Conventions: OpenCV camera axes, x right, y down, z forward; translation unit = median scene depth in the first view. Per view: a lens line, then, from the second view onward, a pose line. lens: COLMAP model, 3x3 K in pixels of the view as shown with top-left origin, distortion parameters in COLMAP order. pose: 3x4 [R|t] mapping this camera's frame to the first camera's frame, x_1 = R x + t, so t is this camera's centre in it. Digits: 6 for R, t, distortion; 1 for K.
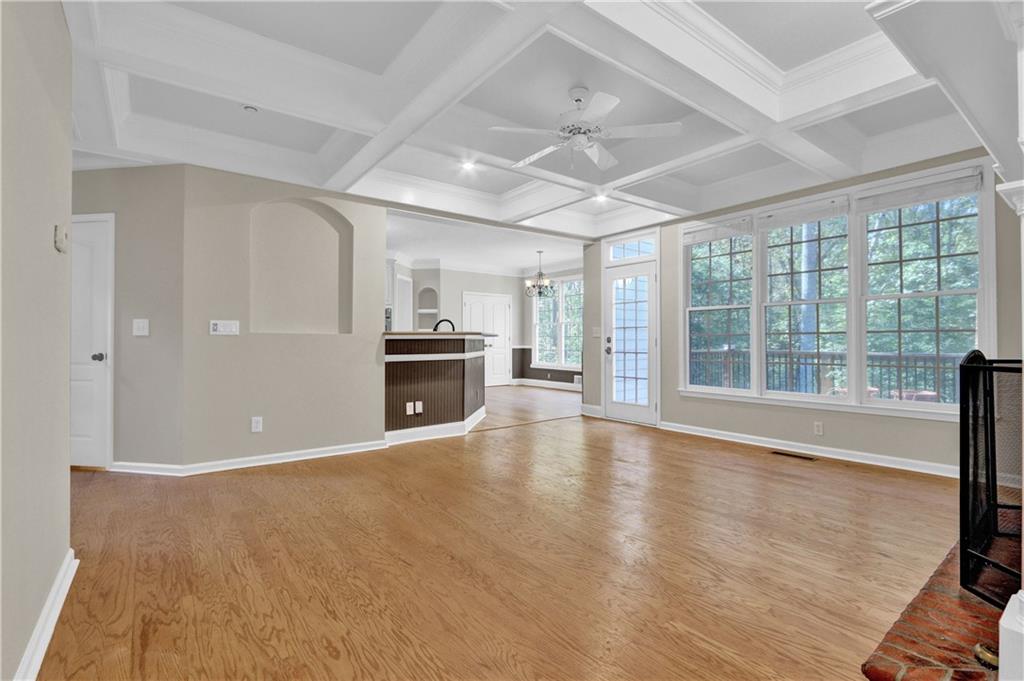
lens RADIAL K [[470.3, 0, 500.6], [0, 470.3, 337.2], [0, 0, 1]] dist [-0.016180, 0.001856]
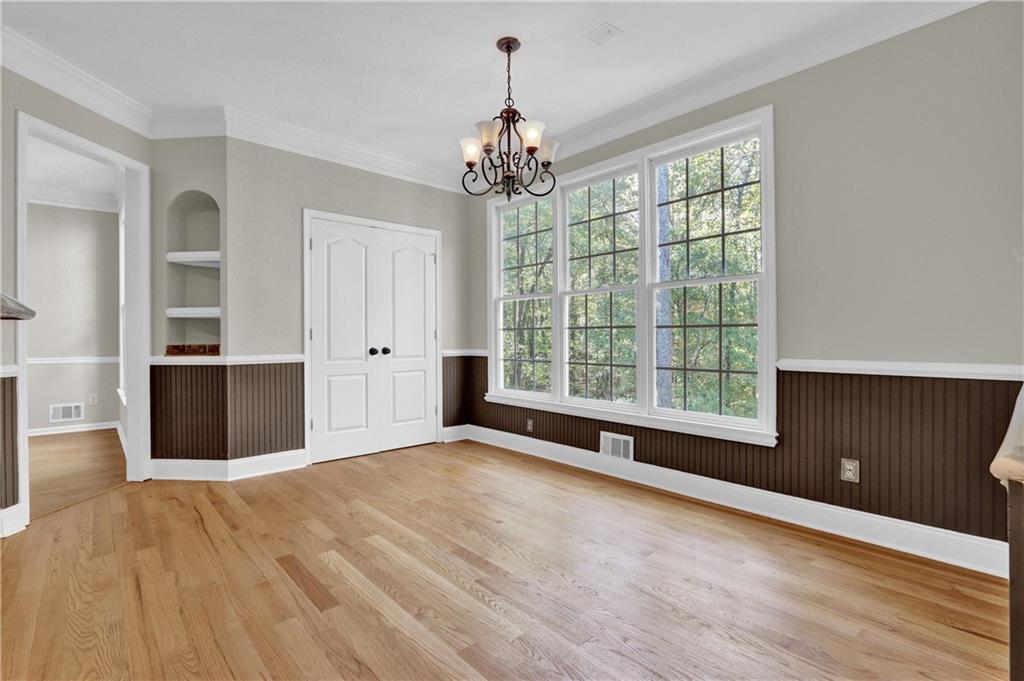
lens RADIAL K [[477.7, 0, 498.1], [0, 477.7, 336.6], [0, 0, 1]] dist [-0.009984, 0.000058]
pose [[0.997435, -0.003275, 0.071506, 0.139339], [0.002915, 0.999983, 0.005126, 0.011341], [-0.071522, -0.004904, 0.997427, 1.777346]]
